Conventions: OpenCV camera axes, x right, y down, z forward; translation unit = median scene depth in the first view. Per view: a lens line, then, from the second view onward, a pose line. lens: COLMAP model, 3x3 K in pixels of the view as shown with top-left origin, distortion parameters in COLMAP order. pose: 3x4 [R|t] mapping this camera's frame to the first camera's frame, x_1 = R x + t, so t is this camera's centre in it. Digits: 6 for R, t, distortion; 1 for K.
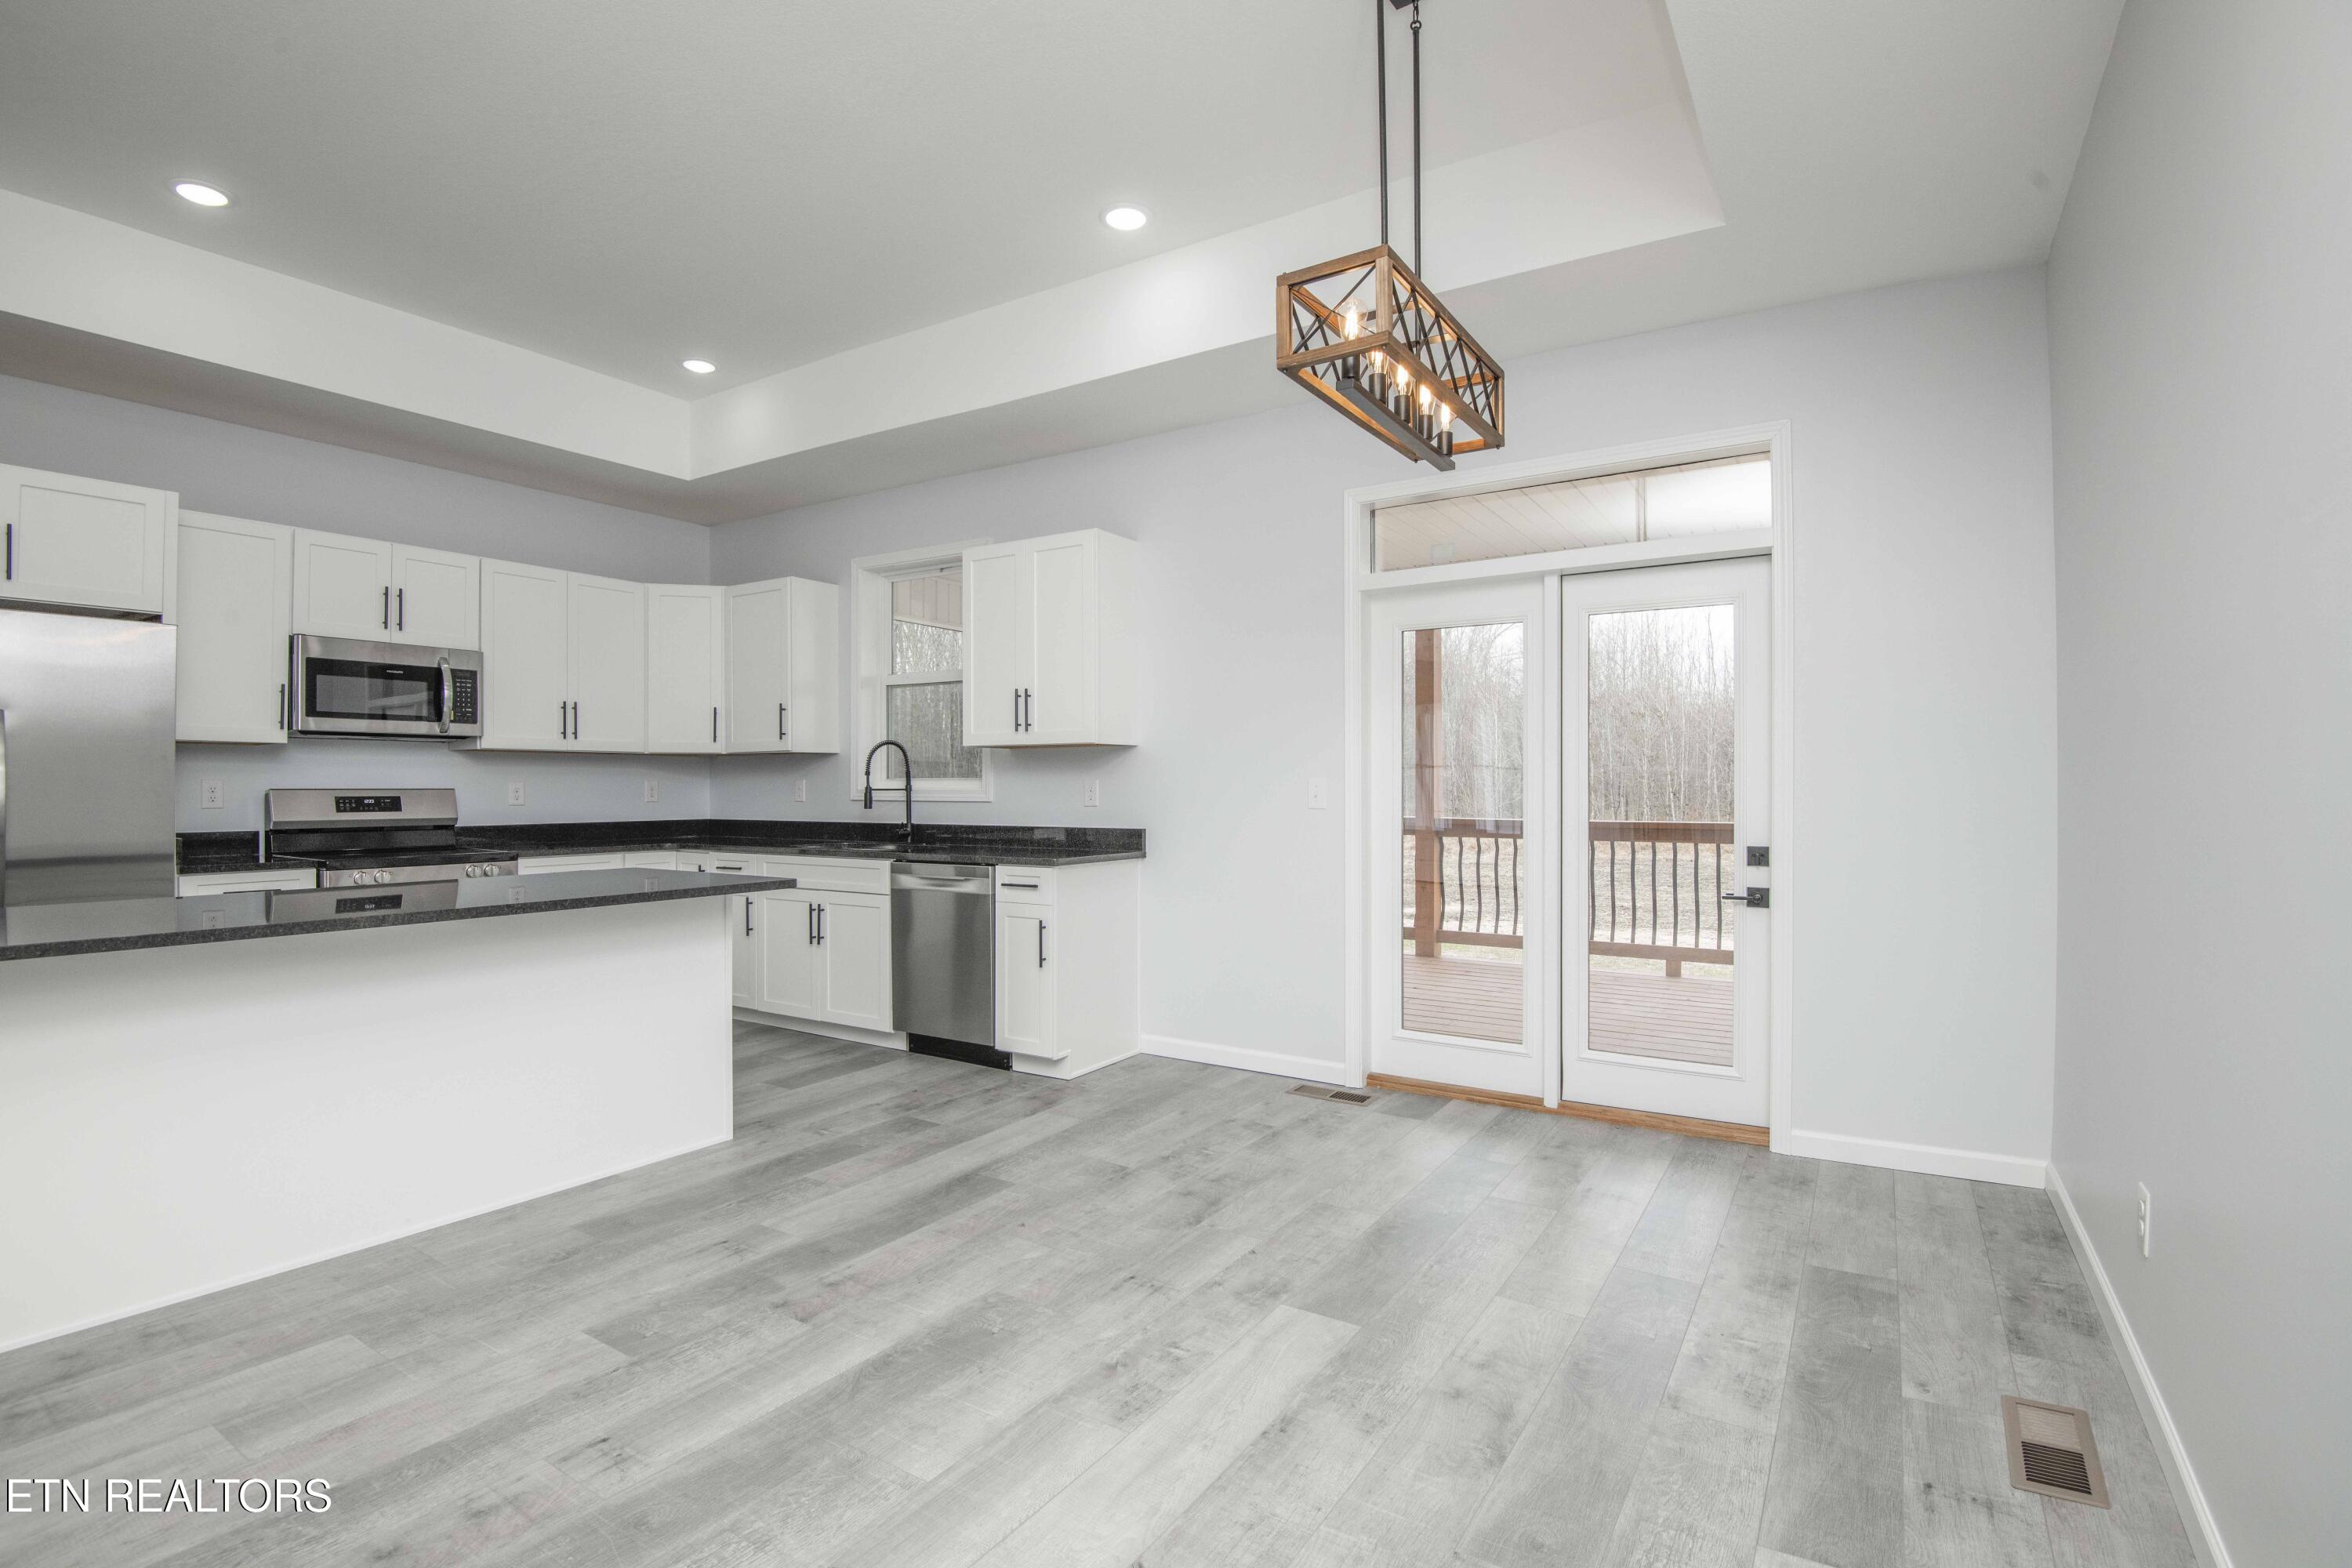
lens RADIAL K [[1087.0, 0, 1183.8], [0, 1087.0, 781.3], [0, 0, 1]] dist [-0.006036, -0.023014]
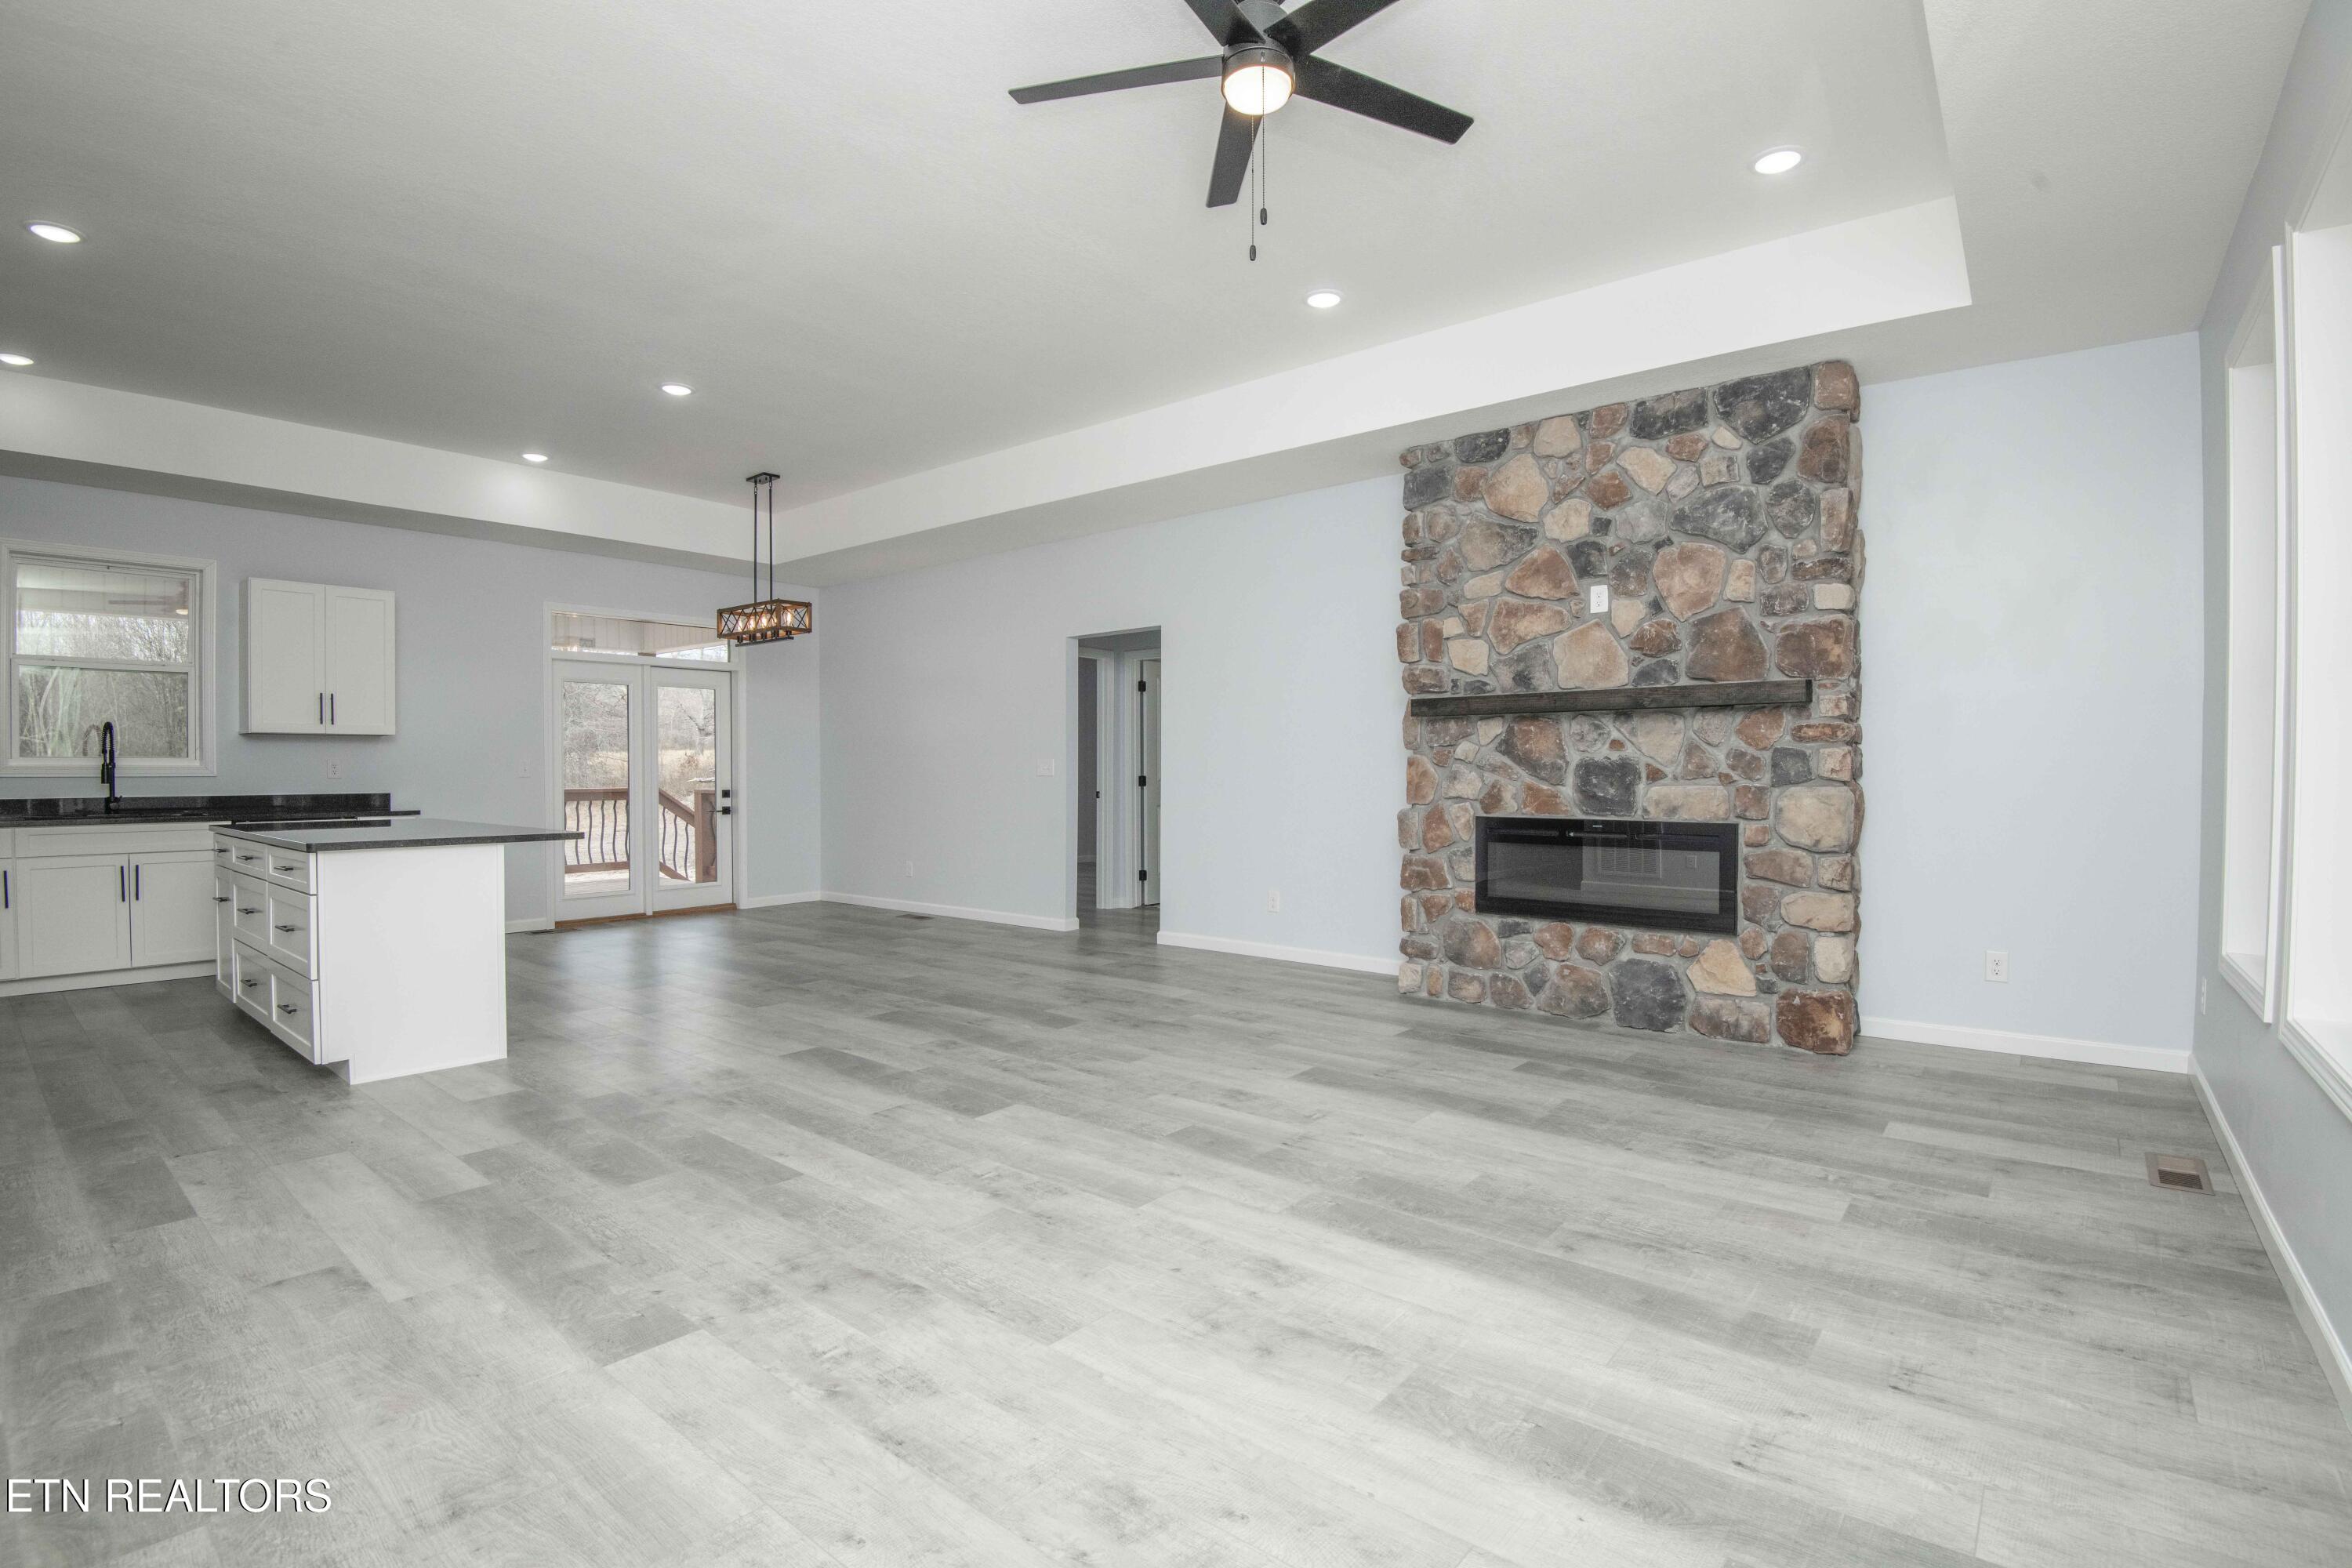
lens RADIAL K [[1087.0, 0, 1183.8], [0, 1087.0, 781.3], [0, 0, 1]] dist [-0.006036, -0.023014]
pose [[0.124488, -0.008974, 0.992181, -1.357686], [0.001295, 0.999960, 0.008882, 0.015912], [-0.992220, 0.000179, 0.124495, -0.255360]]
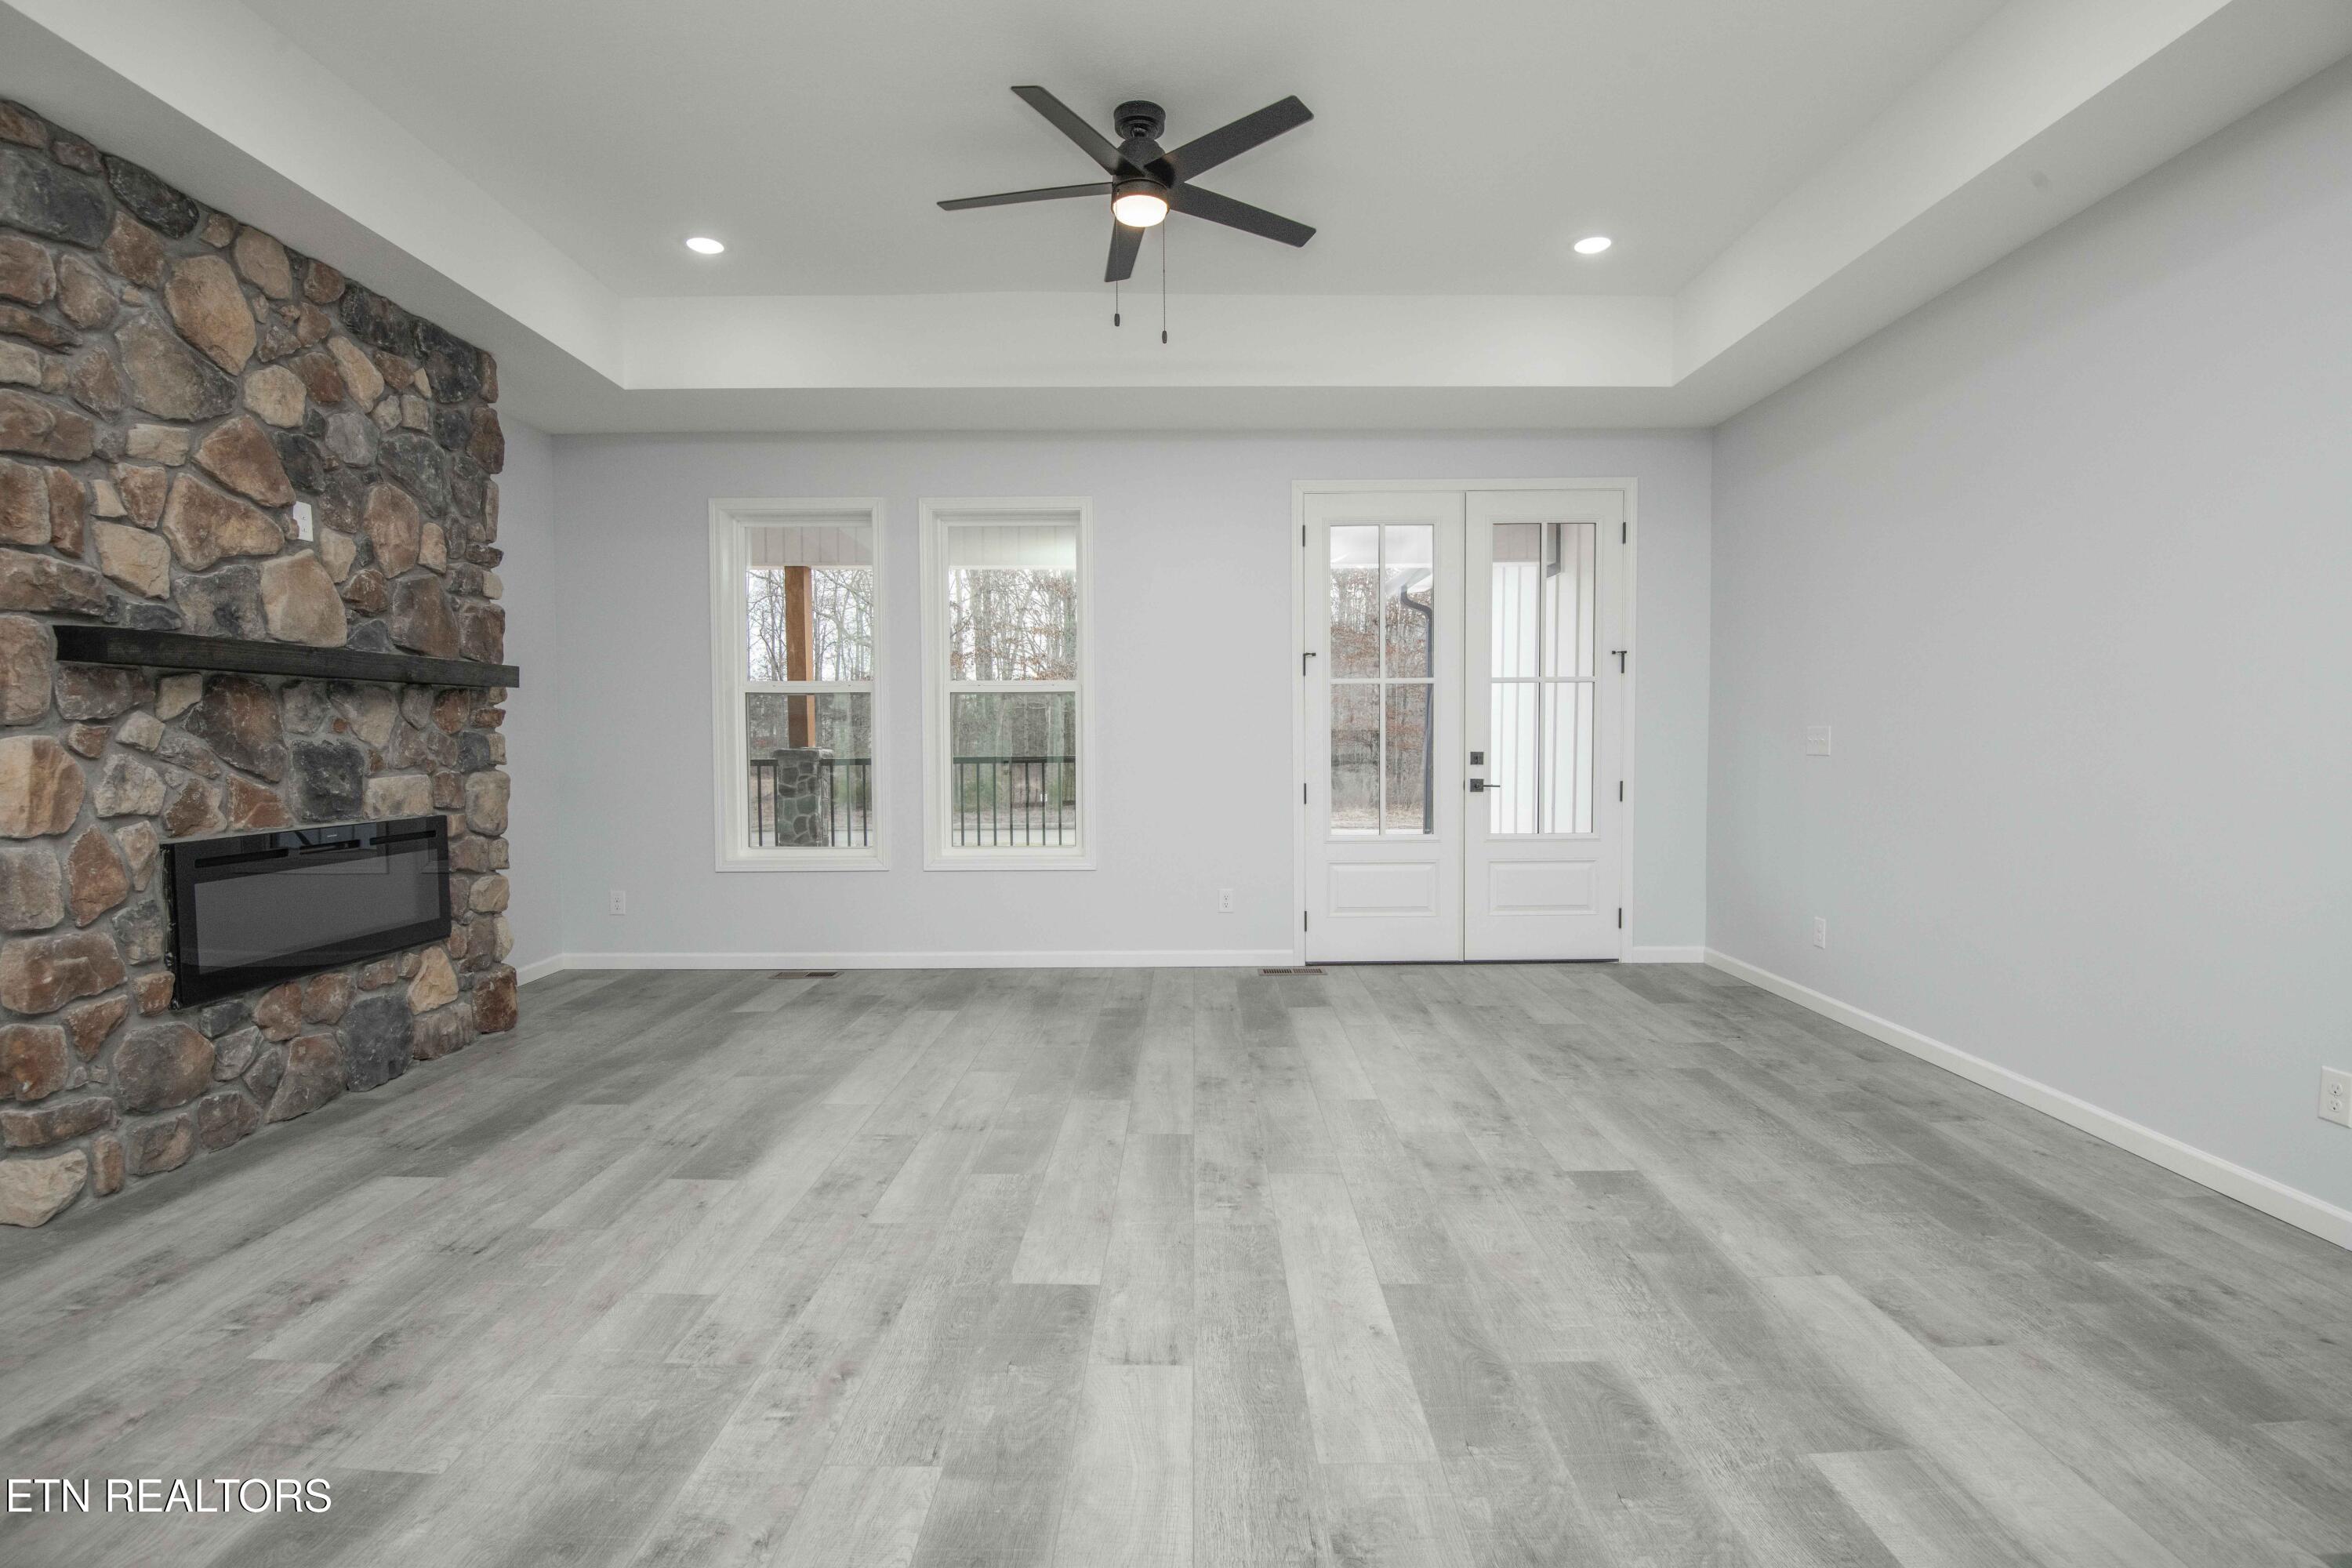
lens RADIAL K [[1087.0, 0, 1183.8], [0, 1087.0, 781.3], [0, 0, 1]] dist [-0.006036, -0.023014]
pose [[-0.849919, 0.028243, -0.526157, -0.417900], [0.007576, 0.999114, 0.041393, 0.003928], [0.526860, 0.031194, -0.849380, 0.414443]]
